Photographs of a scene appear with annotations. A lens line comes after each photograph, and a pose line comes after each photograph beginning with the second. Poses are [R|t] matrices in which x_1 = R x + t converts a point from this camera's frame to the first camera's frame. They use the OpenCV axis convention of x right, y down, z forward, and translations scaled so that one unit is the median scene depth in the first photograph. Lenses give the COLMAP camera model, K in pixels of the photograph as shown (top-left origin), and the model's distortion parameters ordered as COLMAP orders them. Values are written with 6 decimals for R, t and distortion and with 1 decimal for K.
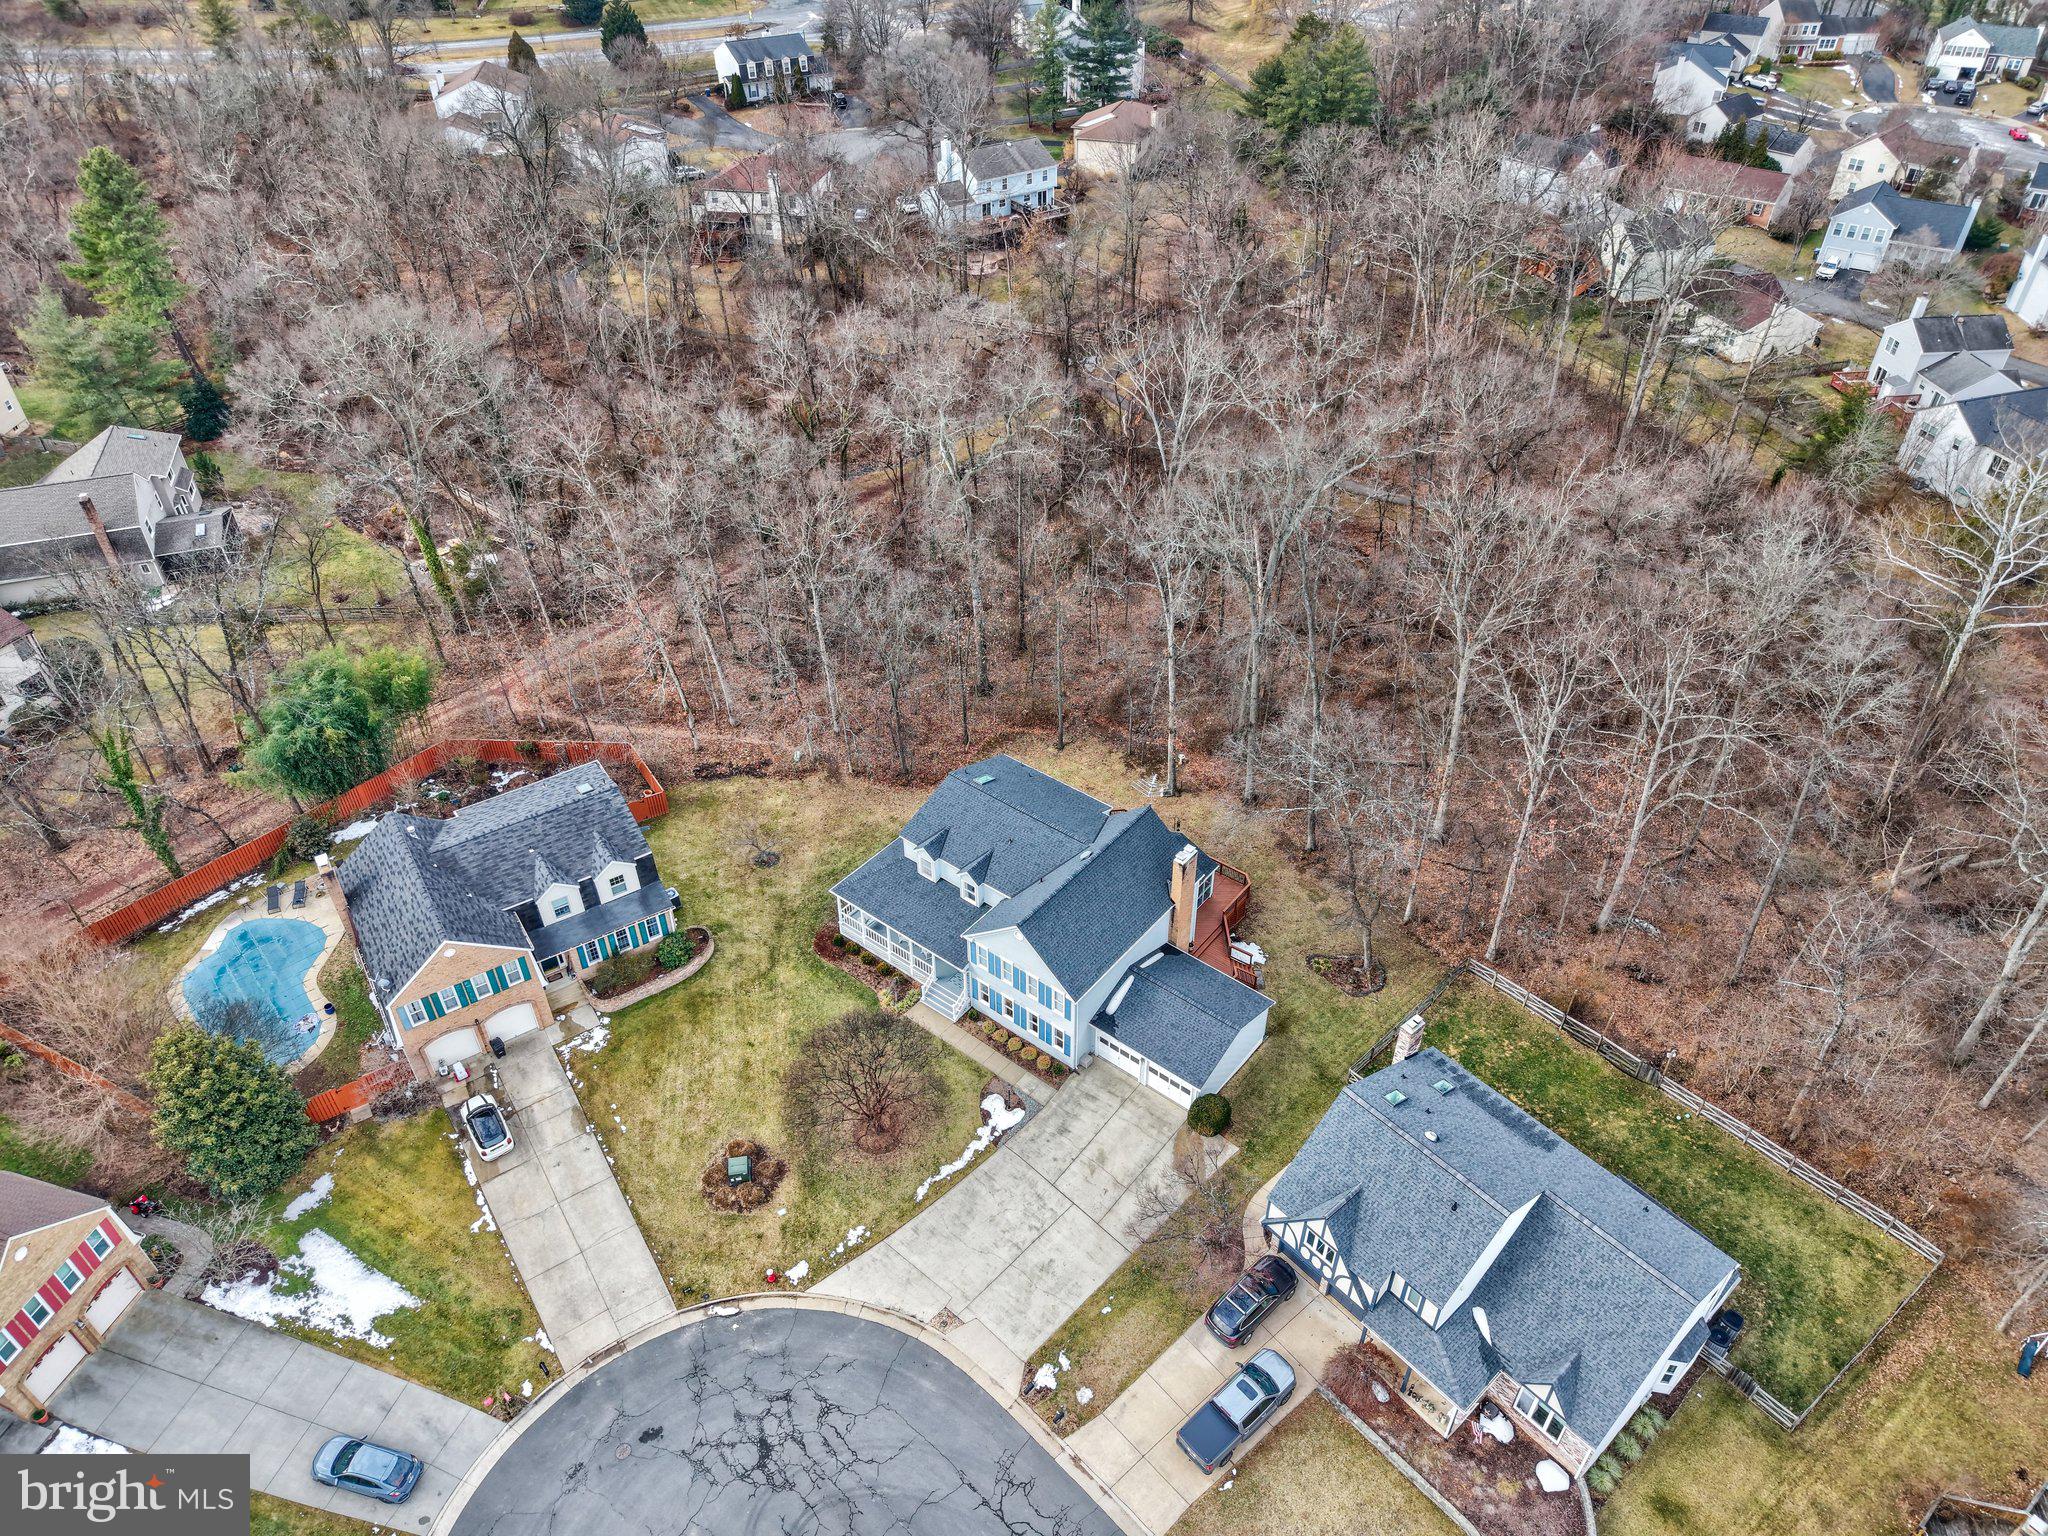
lens RADIAL K [[1381.6, 0, 1023.8], [0, 1381.6, 763.3], [0, 0, 1]] dist [0.027637, -0.007752]
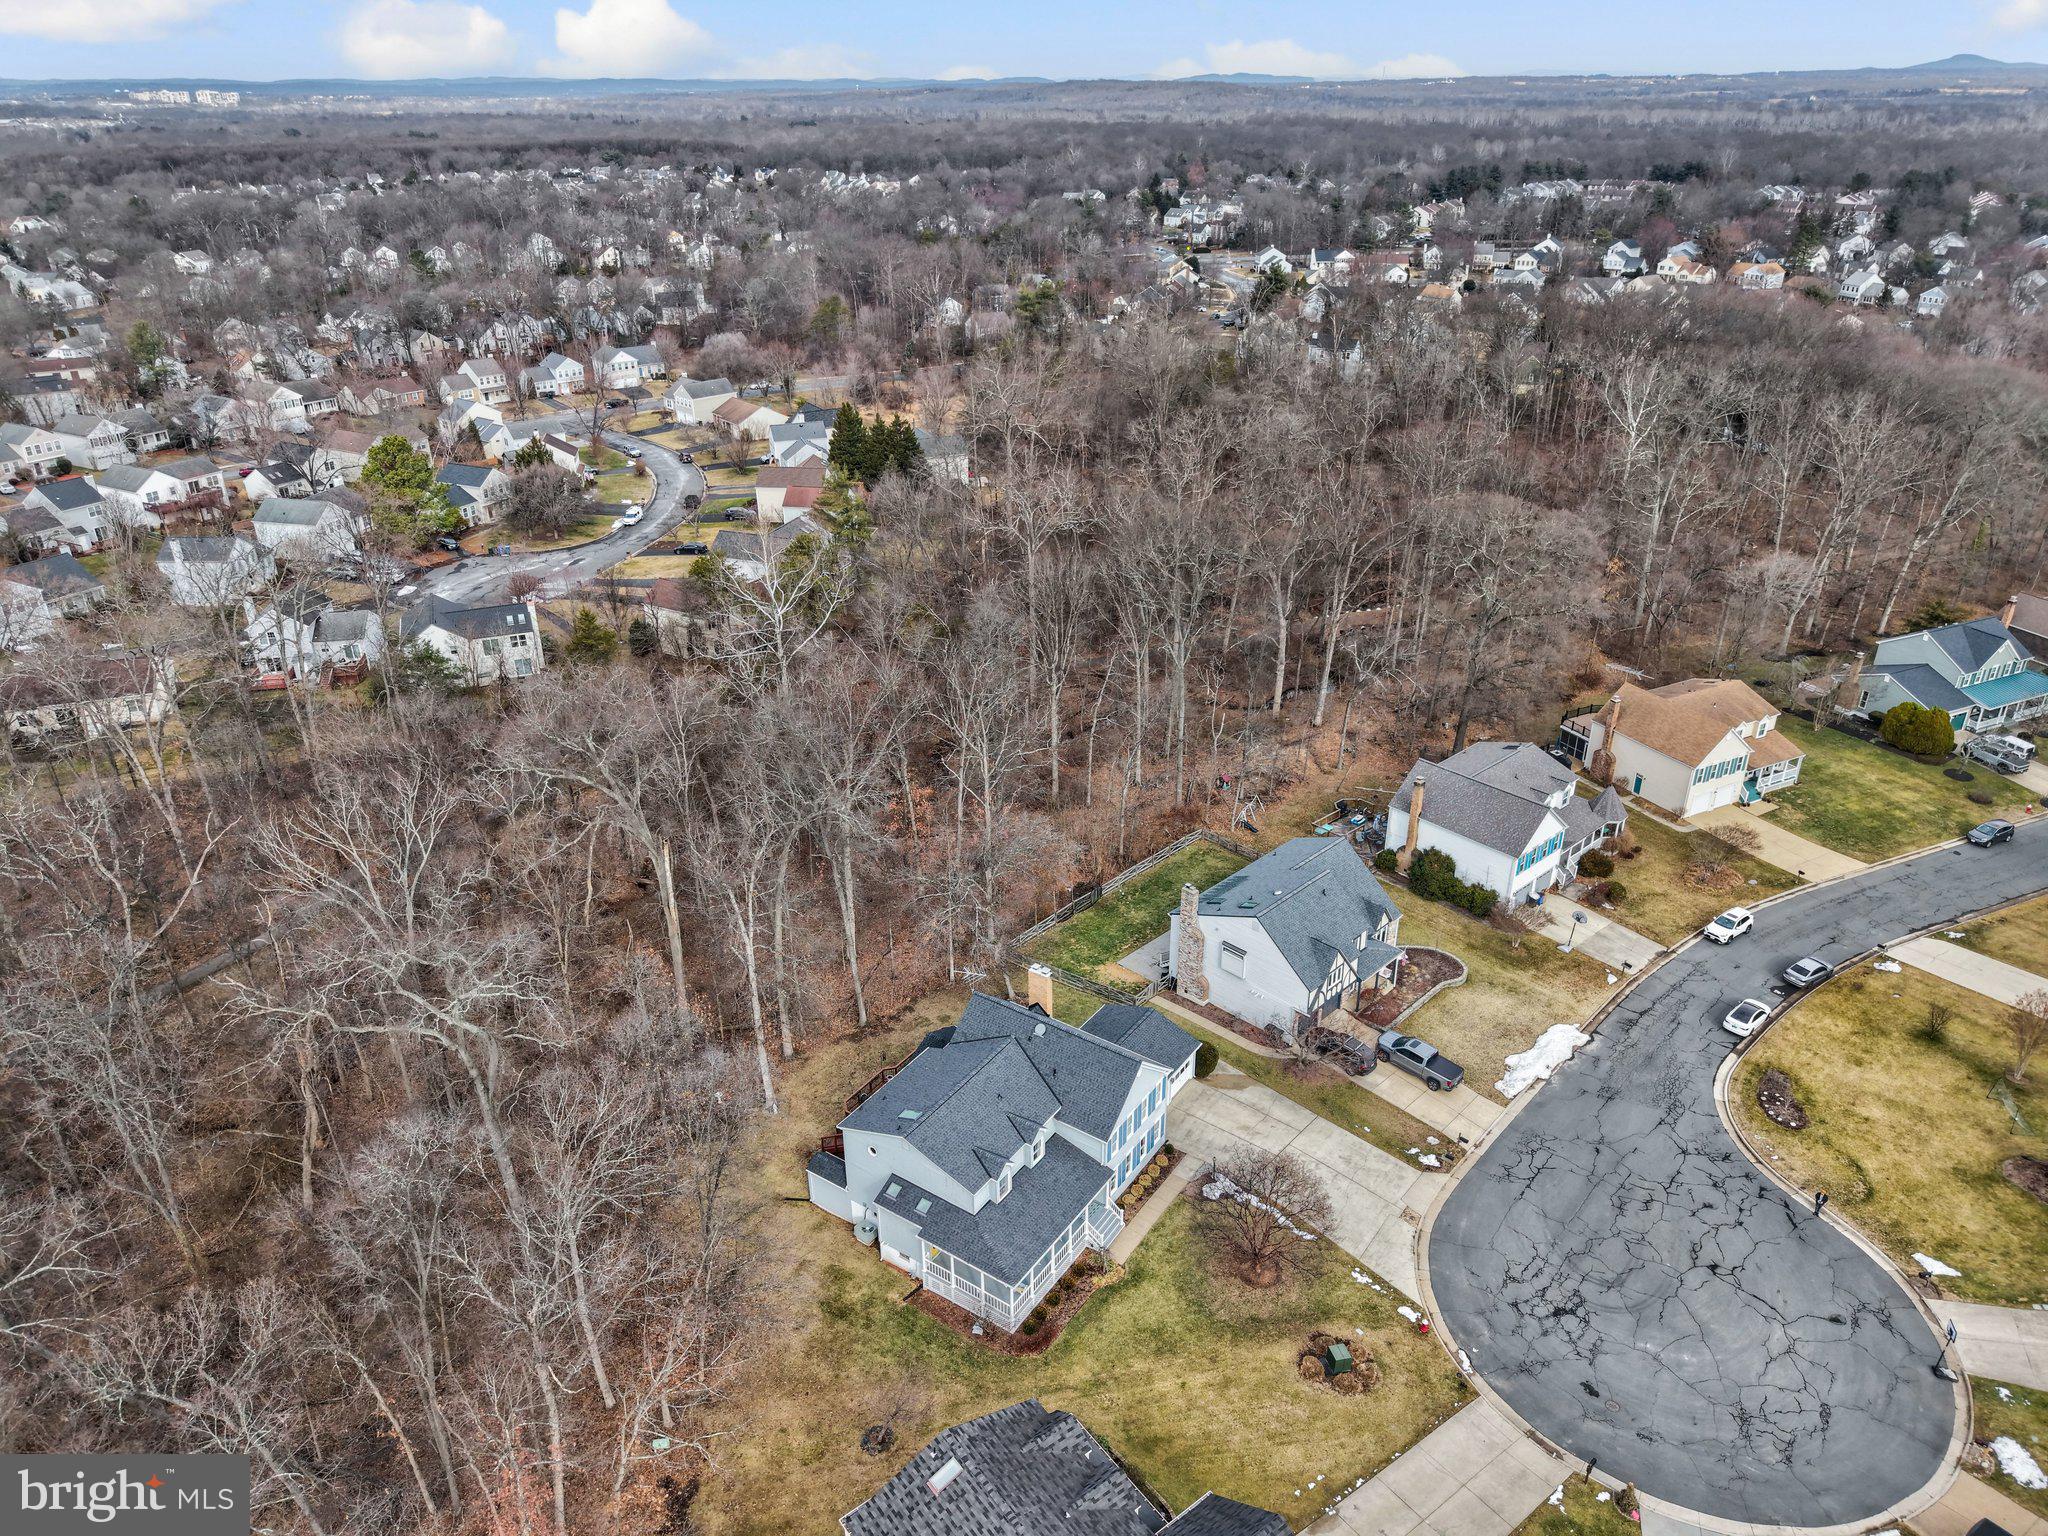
lens RADIAL K [[1381.6, 0, 1023.8], [0, 1381.6, 763.3], [0, 0, 1]] dist [0.027637, -0.007752]
pose [[-0.069261, -0.431157, 0.899615, -0.972500], [0.639169, 0.673194, 0.371850, -0.565595], [-0.765941, 0.600760, 0.228957, 0.707444]]
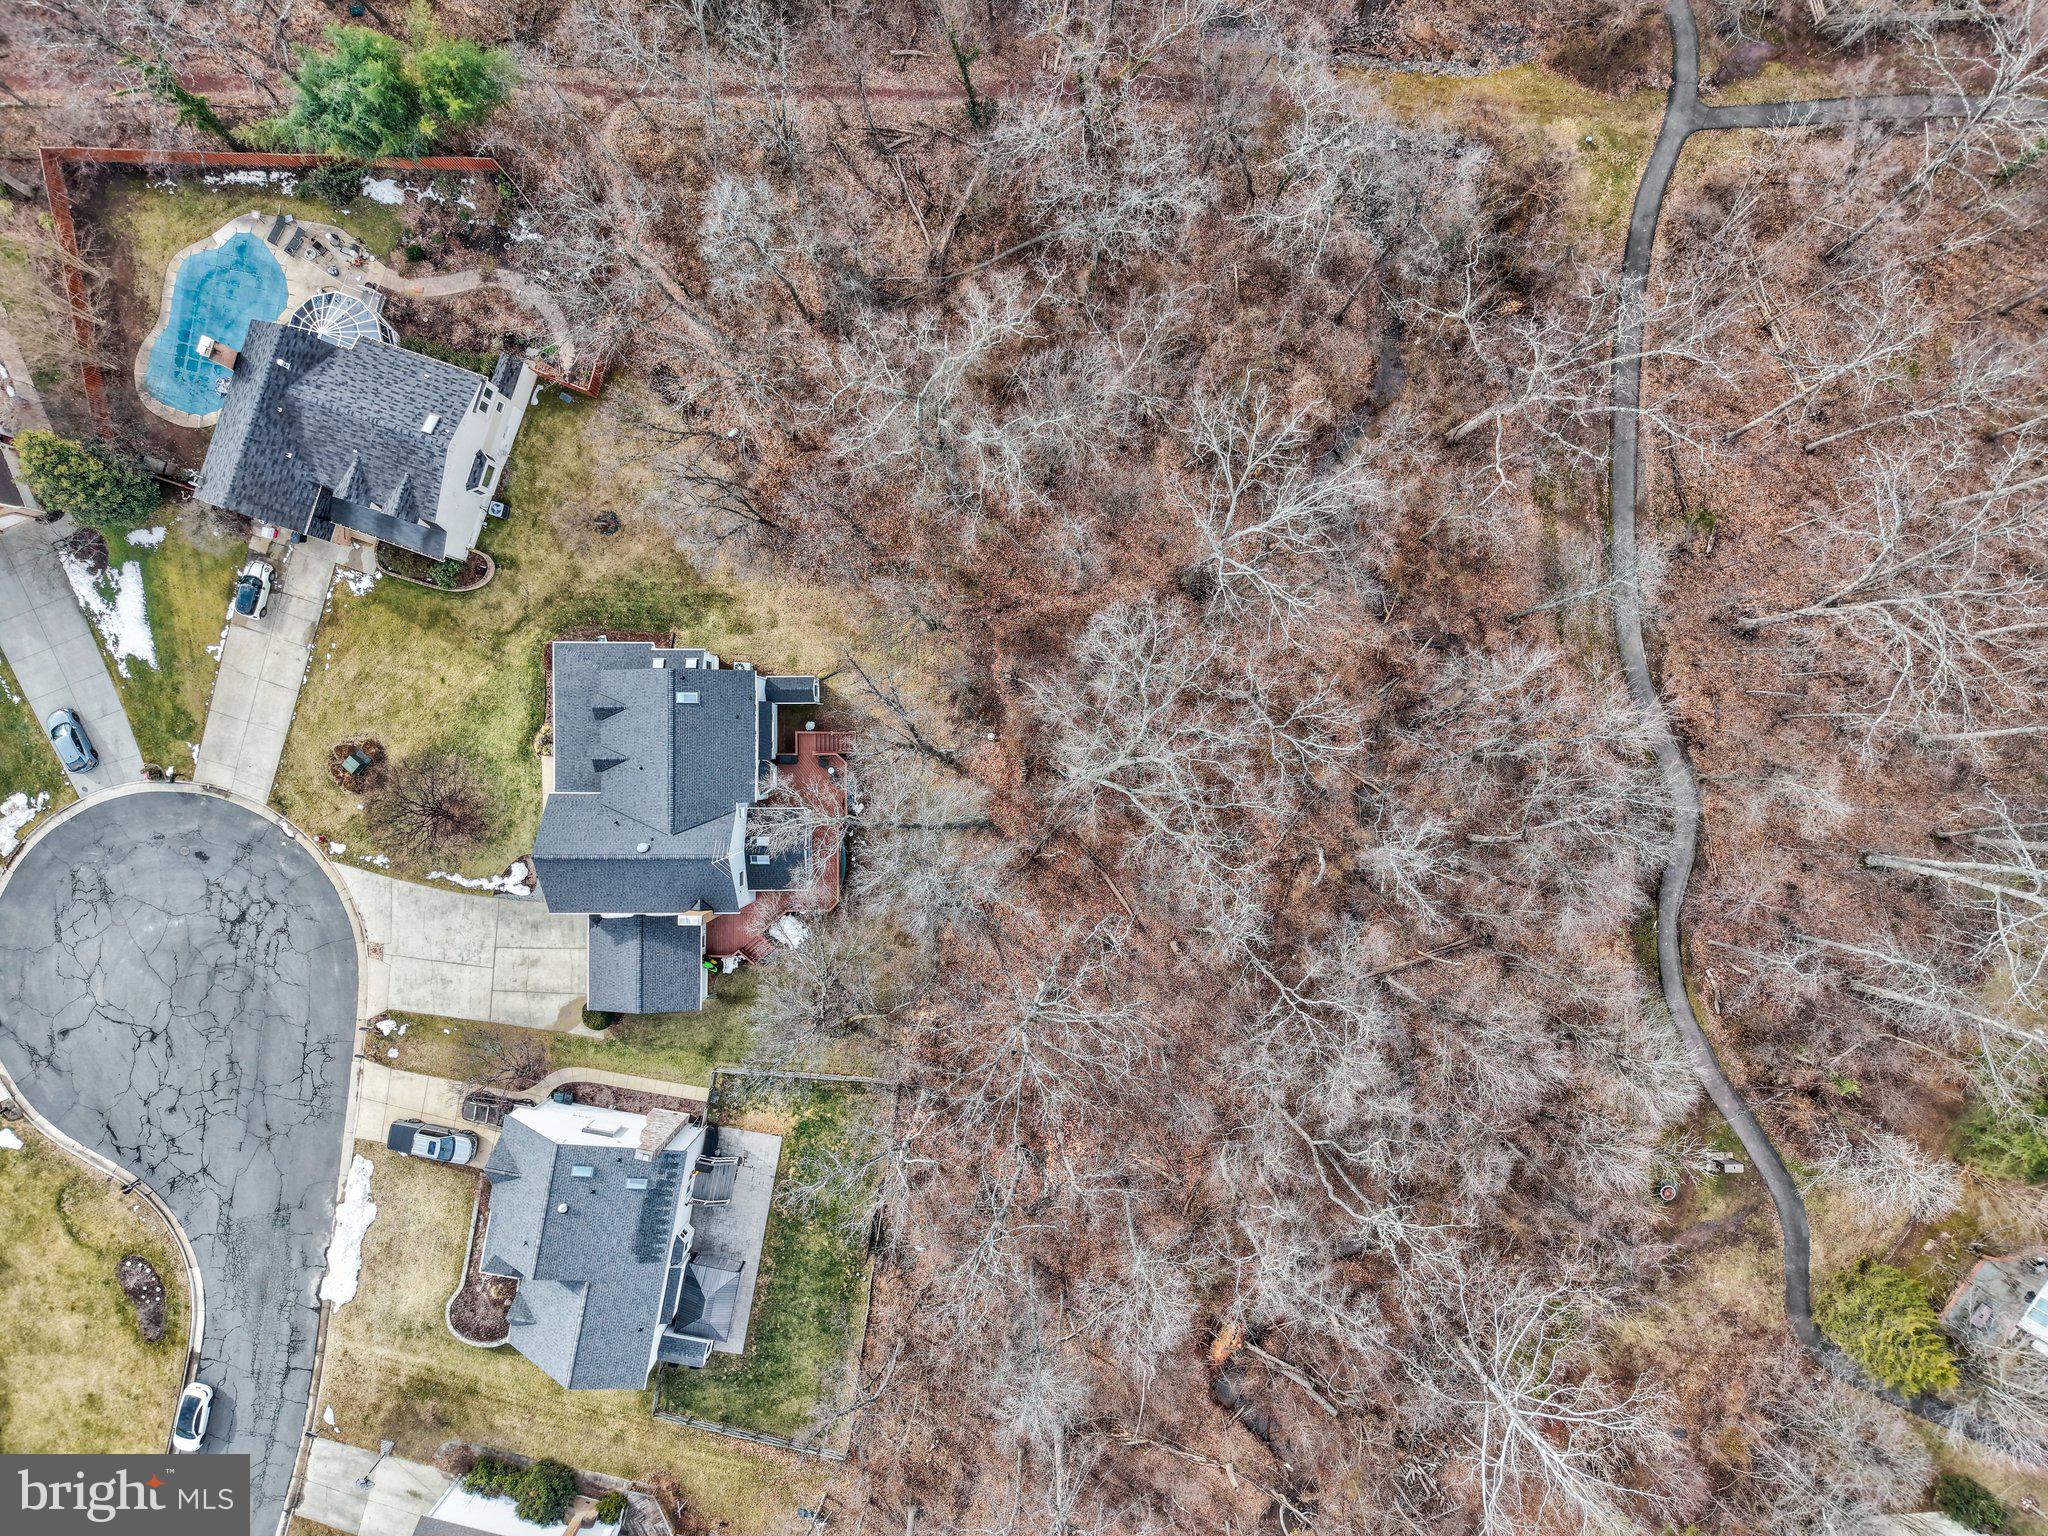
lens RADIAL K [[1381.6, 0, 1023.8], [0, 1381.6, 763.3], [0, 0, 1]] dist [0.027637, -0.007752]
pose [[0.624580, 0.780941, 0.005561, 0.207267], [-0.483569, 0.381138, 0.787969, -1.155220], [0.613238, -0.494838, 0.615690, 0.588640]]
